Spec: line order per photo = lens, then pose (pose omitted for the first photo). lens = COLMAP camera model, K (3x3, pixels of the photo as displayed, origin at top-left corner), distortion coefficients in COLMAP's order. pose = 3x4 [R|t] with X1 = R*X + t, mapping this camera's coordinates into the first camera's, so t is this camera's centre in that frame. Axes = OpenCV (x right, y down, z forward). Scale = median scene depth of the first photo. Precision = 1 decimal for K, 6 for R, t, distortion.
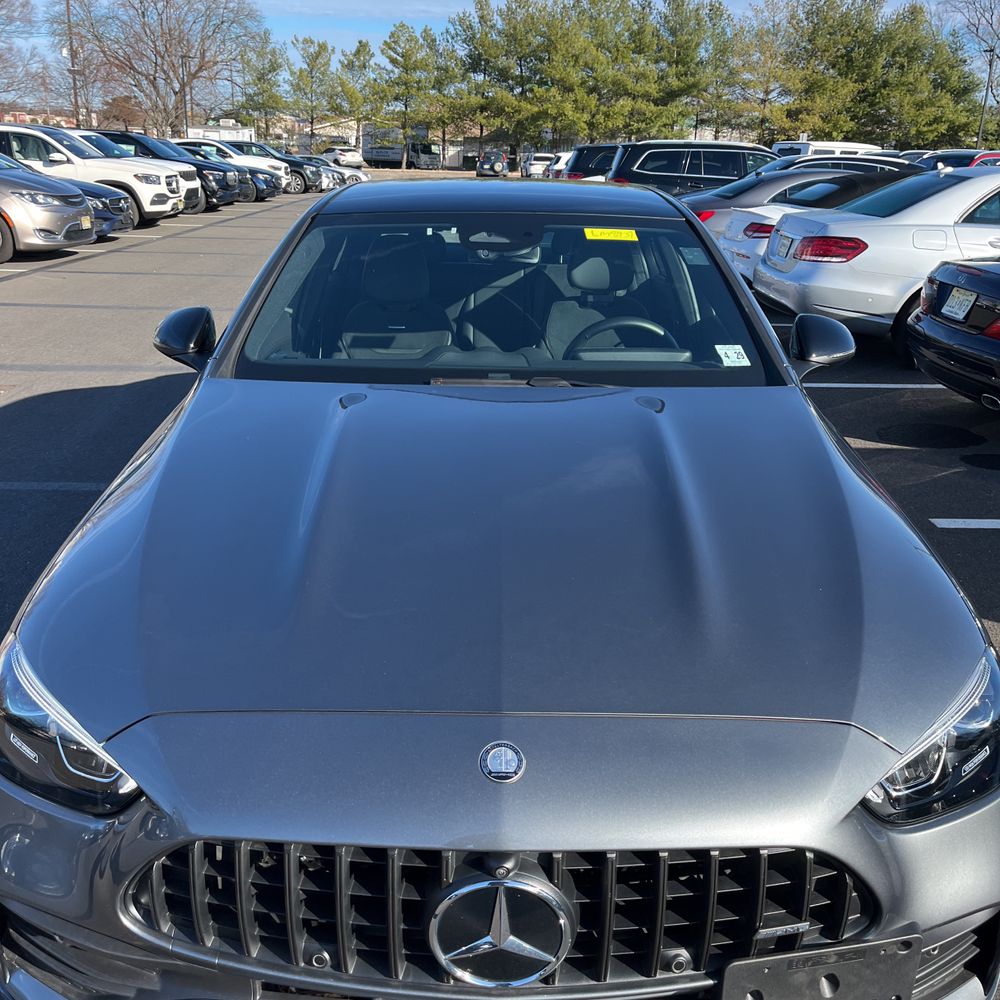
lens RADIAL K [[1023.2, 0, 492.1], [0, 1023.2, 512.8], [0, 0, 1]] dist [0.043716, -0.066100]
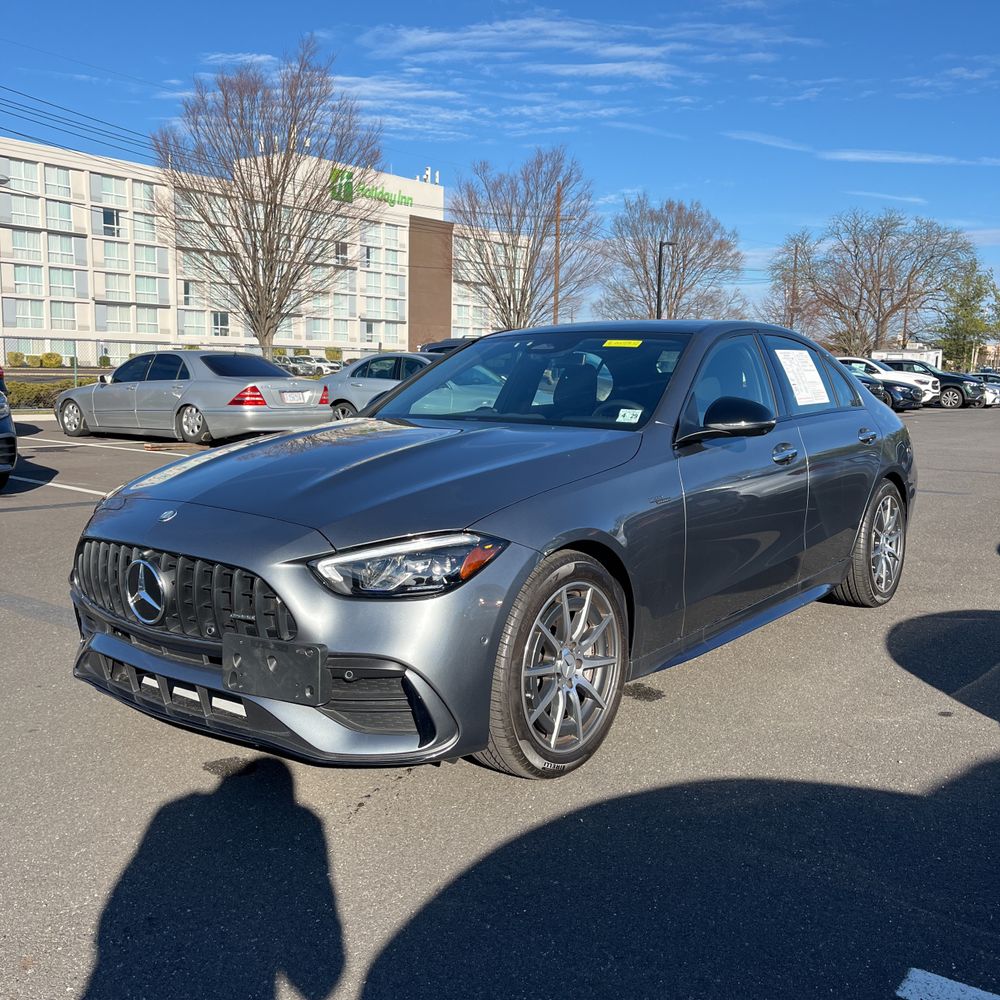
lens RADIAL K [[1030.8, 0, 488.5], [0, 1030.8, 498.7], [0, 0, 1]] dist [0.049705, -0.069607]
pose [[0.775079, 0.064904, -0.628522, 0.104068], [-0.205380, 0.966576, -0.153457, 0.022071], [0.597555, 0.248027, 0.762503, -0.014839]]
